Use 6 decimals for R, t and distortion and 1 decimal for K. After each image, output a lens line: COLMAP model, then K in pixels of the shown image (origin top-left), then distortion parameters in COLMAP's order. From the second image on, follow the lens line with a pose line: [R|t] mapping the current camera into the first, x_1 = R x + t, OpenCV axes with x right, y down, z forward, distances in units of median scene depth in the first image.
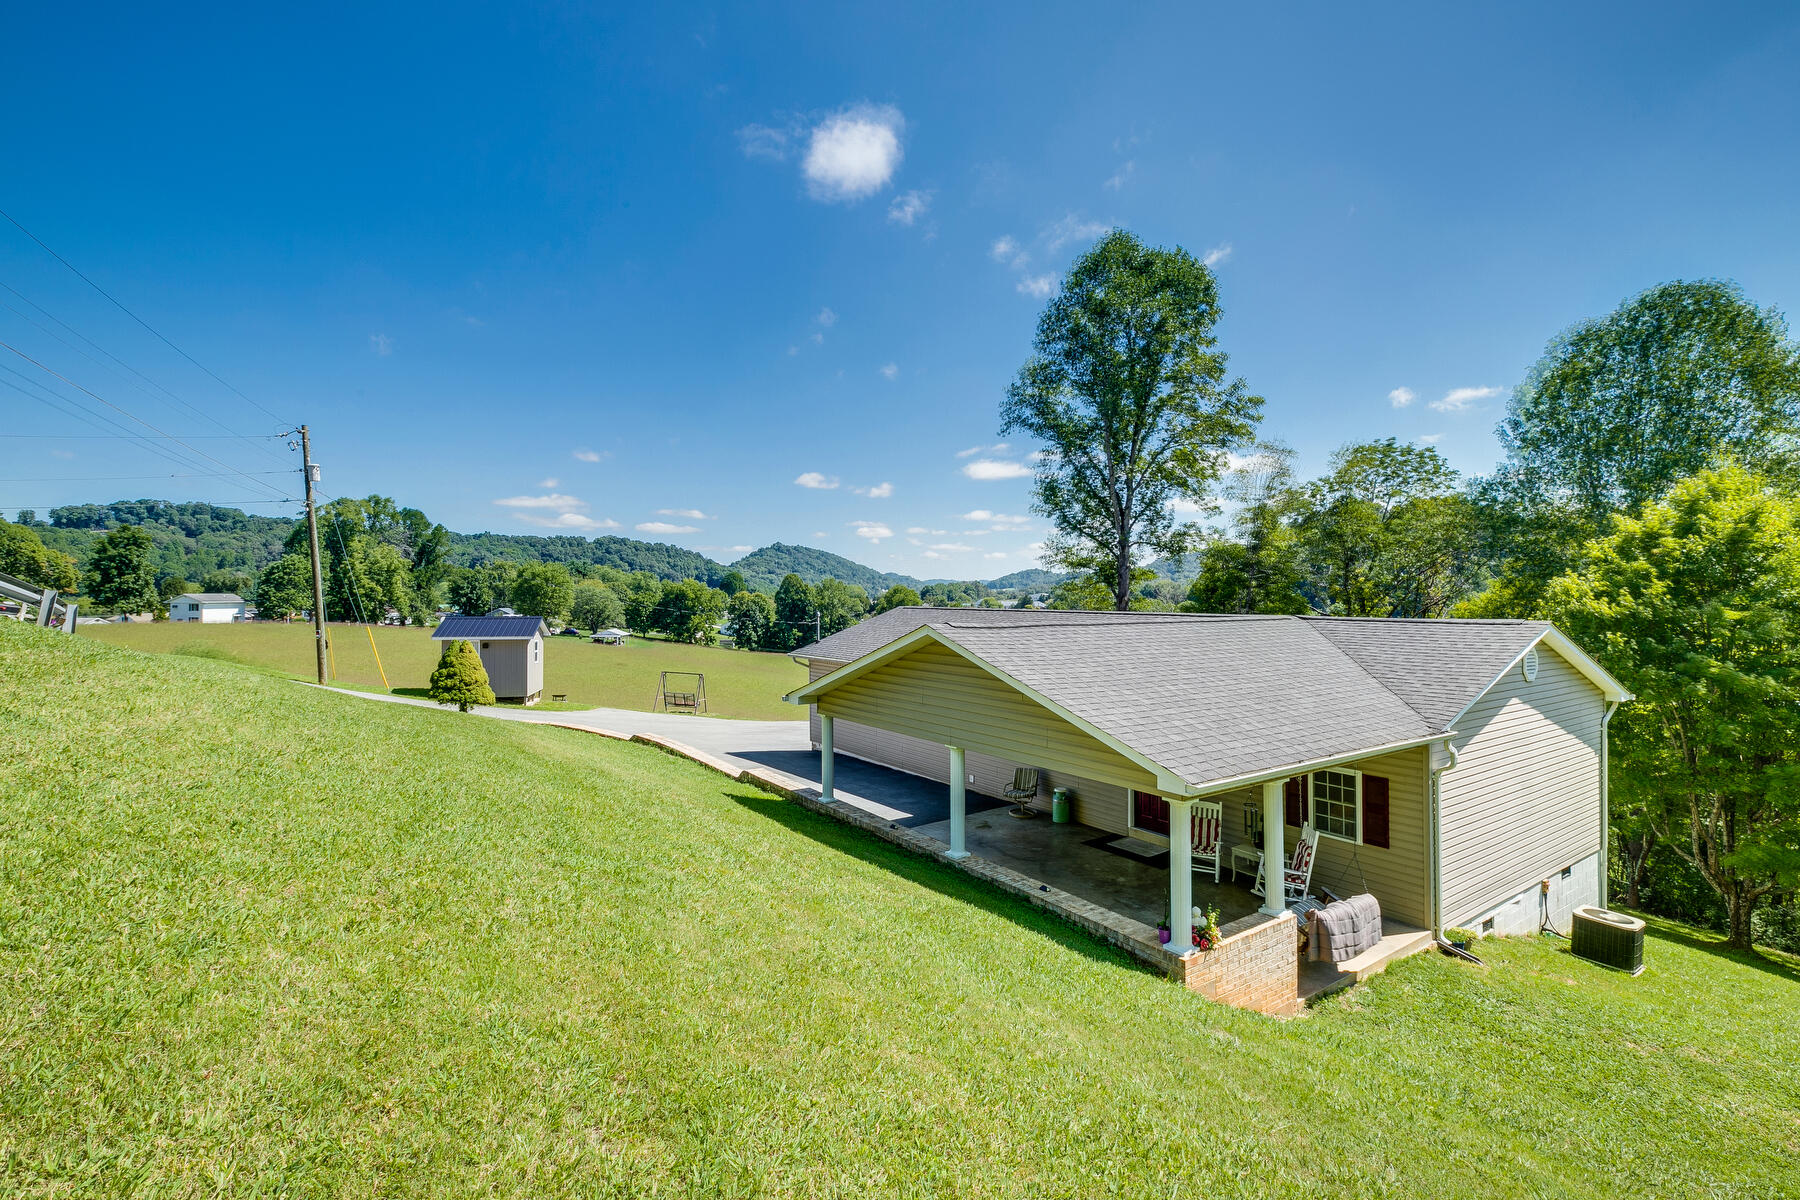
lens RADIAL K [[808.0, 0, 897.7], [0, 808.0, 587.0], [0, 0, 1]] dist [0.004439, -0.000027]
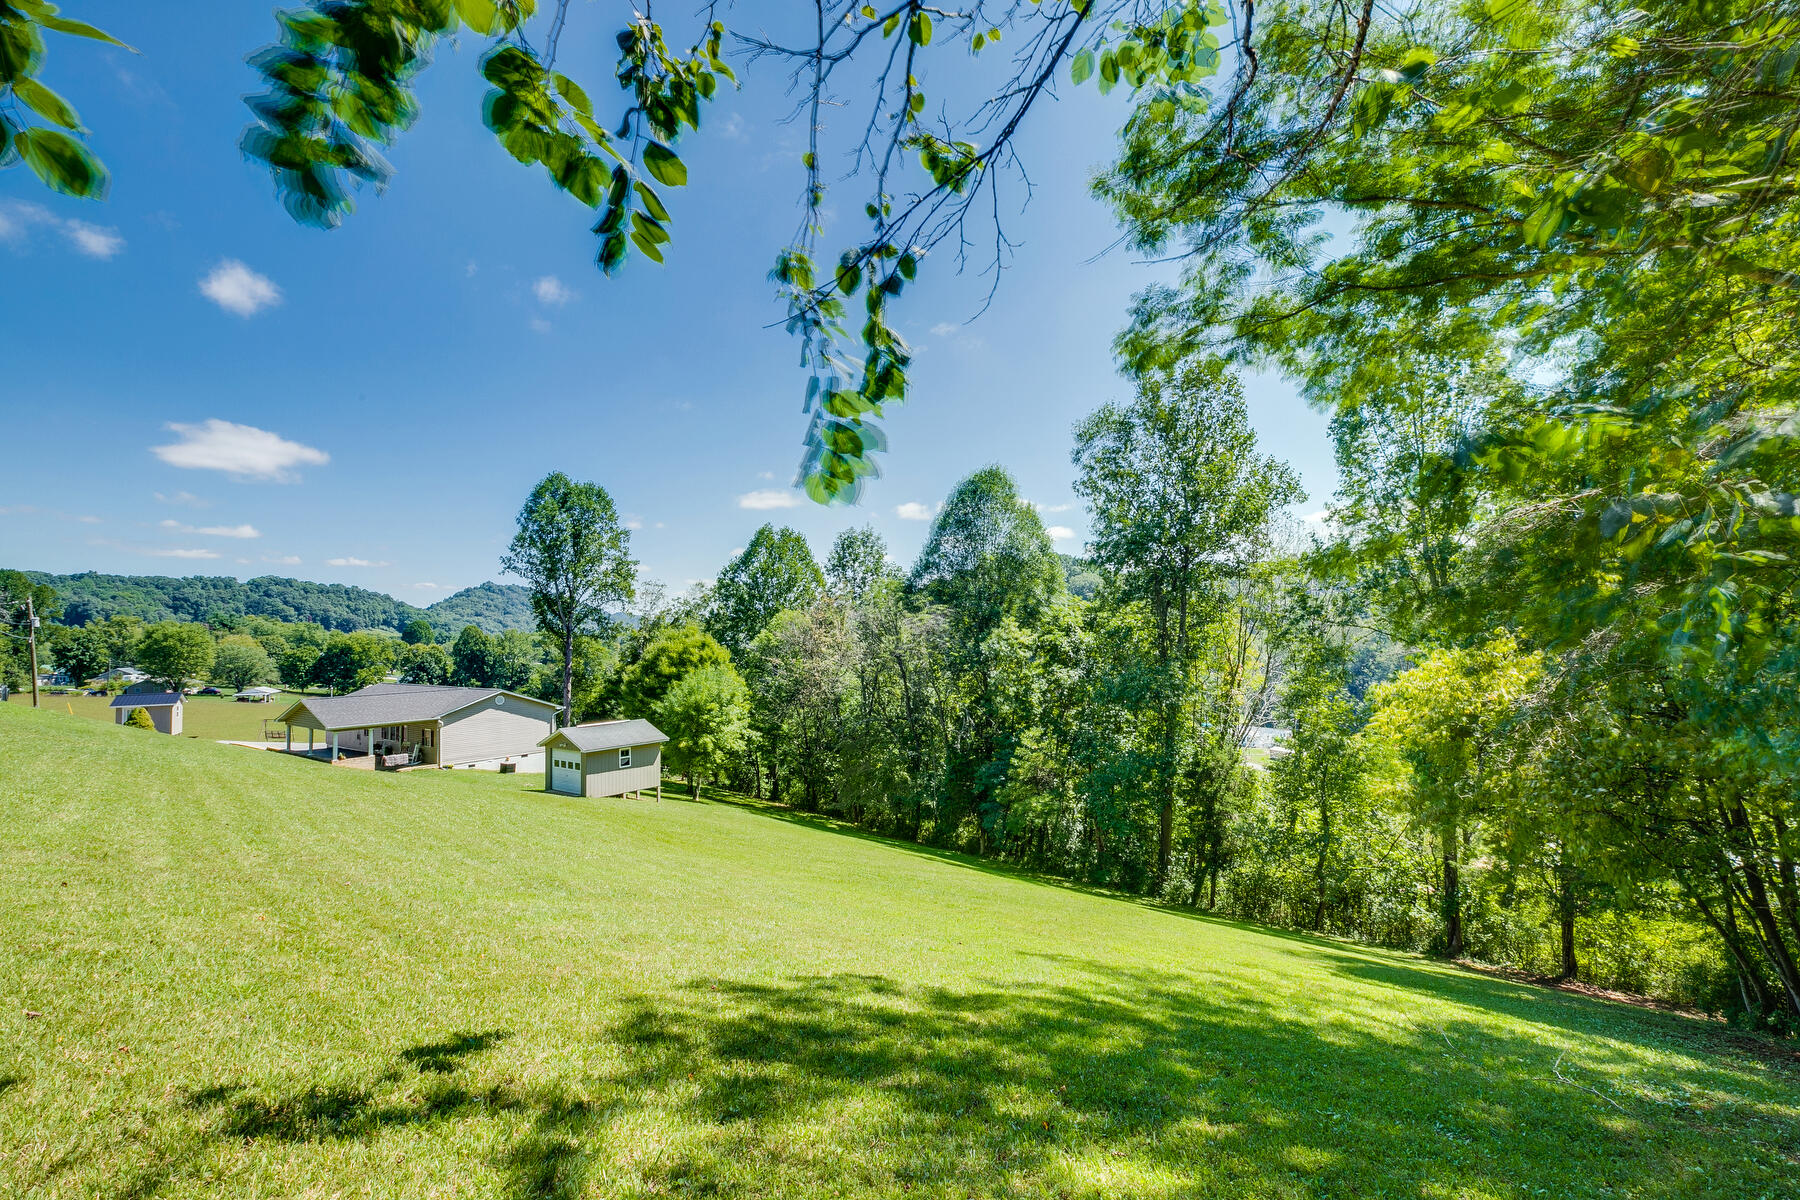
lens RADIAL K [[808.0, 0, 897.7], [0, 808.0, 587.0], [0, 0, 1]] dist [0.004439, -0.000027]
pose [[0.950724, -0.002760, 0.310026, 0.081935], [0.016774, 0.998954, -0.042546, -0.014744], [-0.309585, 0.045650, 0.949775, -0.193223]]
